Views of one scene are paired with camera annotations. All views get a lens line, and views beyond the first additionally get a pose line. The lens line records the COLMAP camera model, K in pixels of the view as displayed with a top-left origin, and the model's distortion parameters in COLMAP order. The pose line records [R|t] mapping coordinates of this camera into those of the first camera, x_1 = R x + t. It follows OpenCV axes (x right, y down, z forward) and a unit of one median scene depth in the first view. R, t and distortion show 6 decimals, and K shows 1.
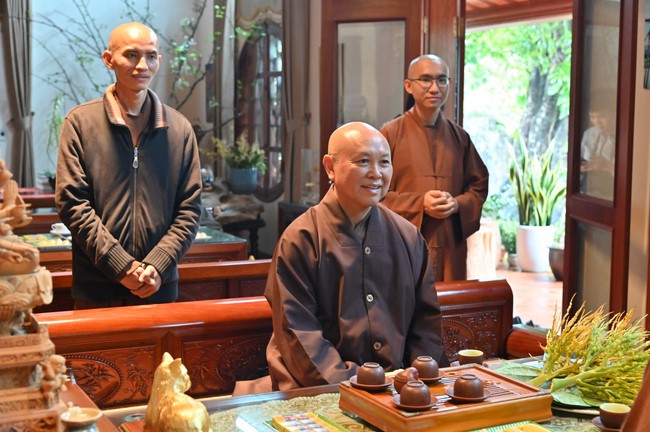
lens RADIAL K [[972.2, 0, 326.9], [0, 972.2, 213.7], [0, 0, 1]] dist [-0.015455, 0.000000]
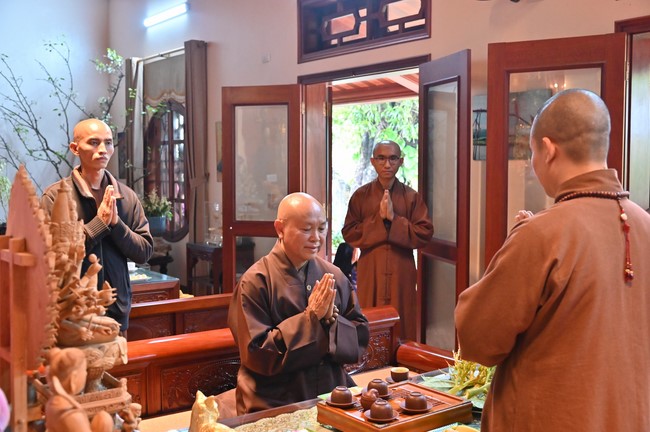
lens RADIAL K [[756.7, 0, 324.6], [0, 756.7, 213.0], [0, 0, 1]] dist [-0.024521, 0.000000]
pose [[0.983749, -0.019181, 0.178523, -0.100071], [0.025038, 0.999218, -0.030611, -0.034953], [-0.177796, 0.034584, 0.983459, -0.022067]]
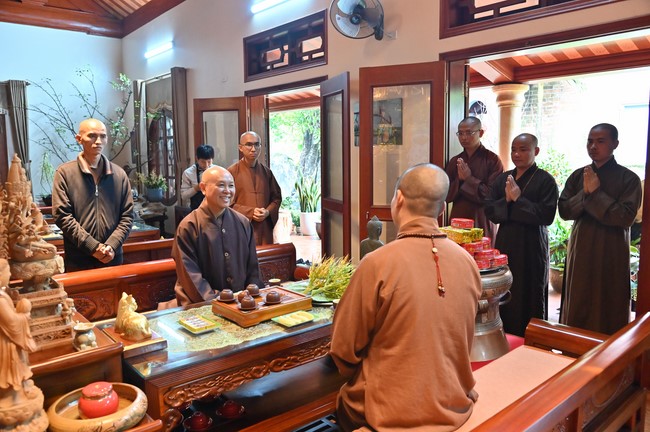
lens RADIAL K [[513.2, 0, 329.0], [0, 513.2, 217.3], [0, 0, 1]] dist [-0.051973, -0.007573]
pose [[0.969363, -0.046923, 0.241108, 0.000754], [0.040839, 0.998710, 0.030171, -0.015824], [-0.242213, -0.019400, 0.970029, -0.073681]]
